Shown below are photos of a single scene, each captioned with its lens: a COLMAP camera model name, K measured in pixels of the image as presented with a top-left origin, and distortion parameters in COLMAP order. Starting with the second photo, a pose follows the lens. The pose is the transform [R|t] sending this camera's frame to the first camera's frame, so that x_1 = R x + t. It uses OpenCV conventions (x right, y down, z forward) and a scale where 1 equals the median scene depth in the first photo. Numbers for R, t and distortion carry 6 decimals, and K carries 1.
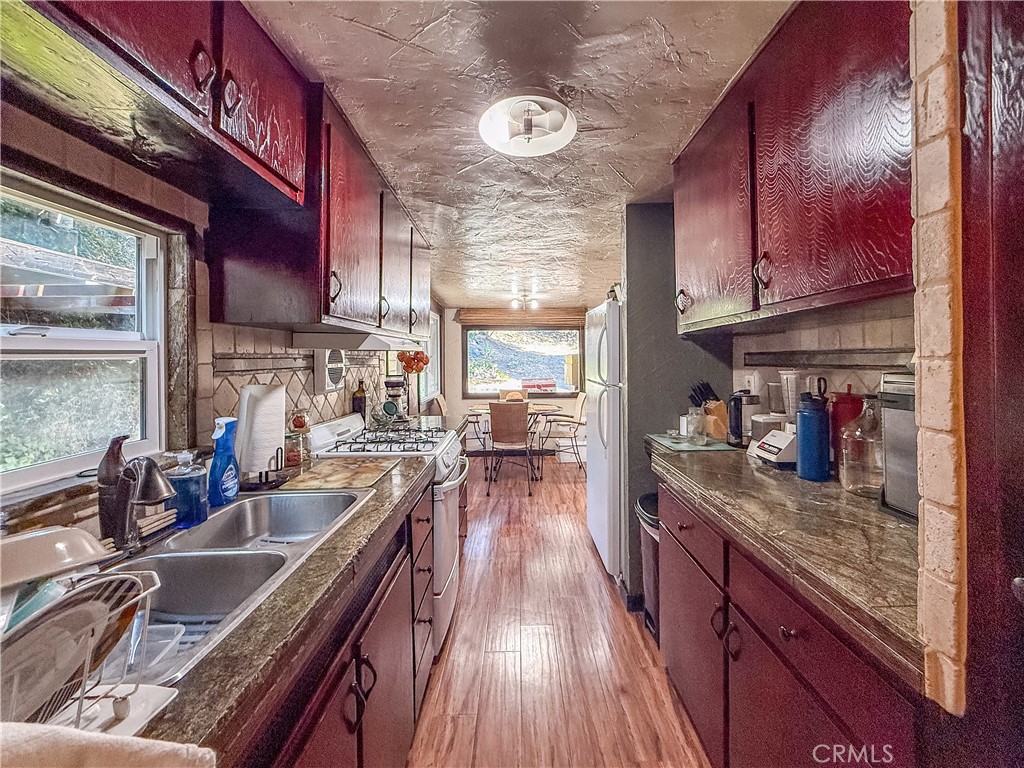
lens RADIAL K [[414.8, 0, 512.6], [0, 414.8, 377.6], [0, 0, 1]] dist [0.000286, -0.000034]
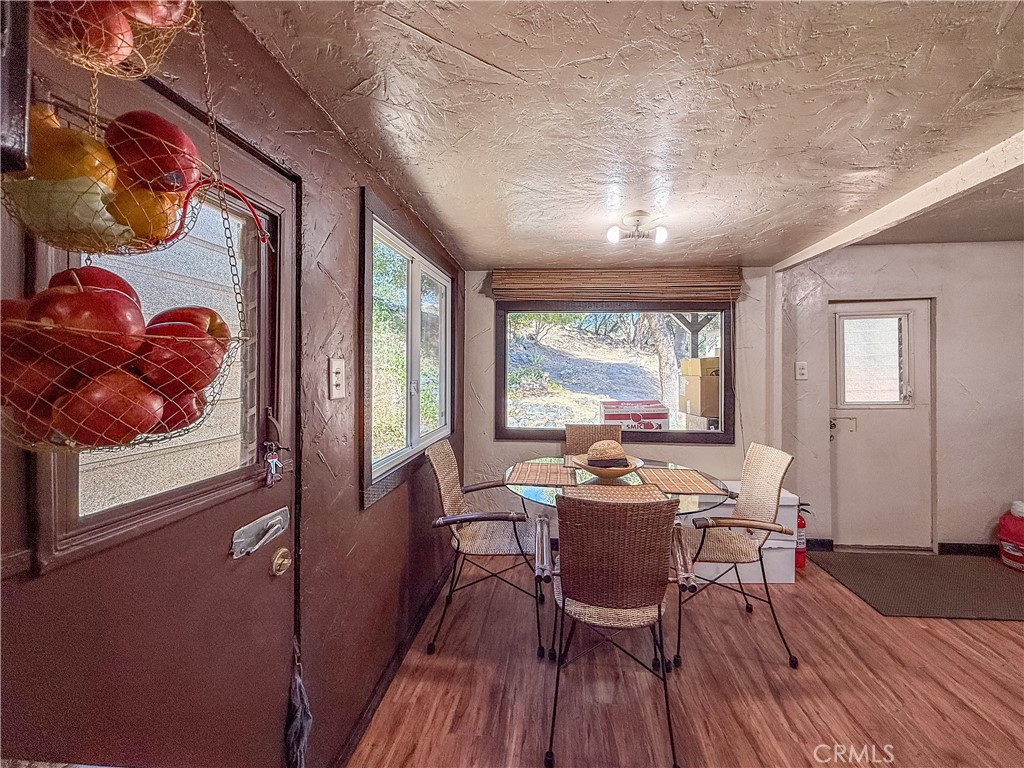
lens RADIAL K [[414.8, 0, 513.8], [0, 414.8, 384.5], [0, 0, 1]] dist [0.000286, -0.000034]
pose [[0.993746, 0.014682, -0.110697, -0.038039], [-0.014926, 0.999888, -0.001382, -0.019254], [0.110665, 0.003026, 0.993853, 0.460276]]
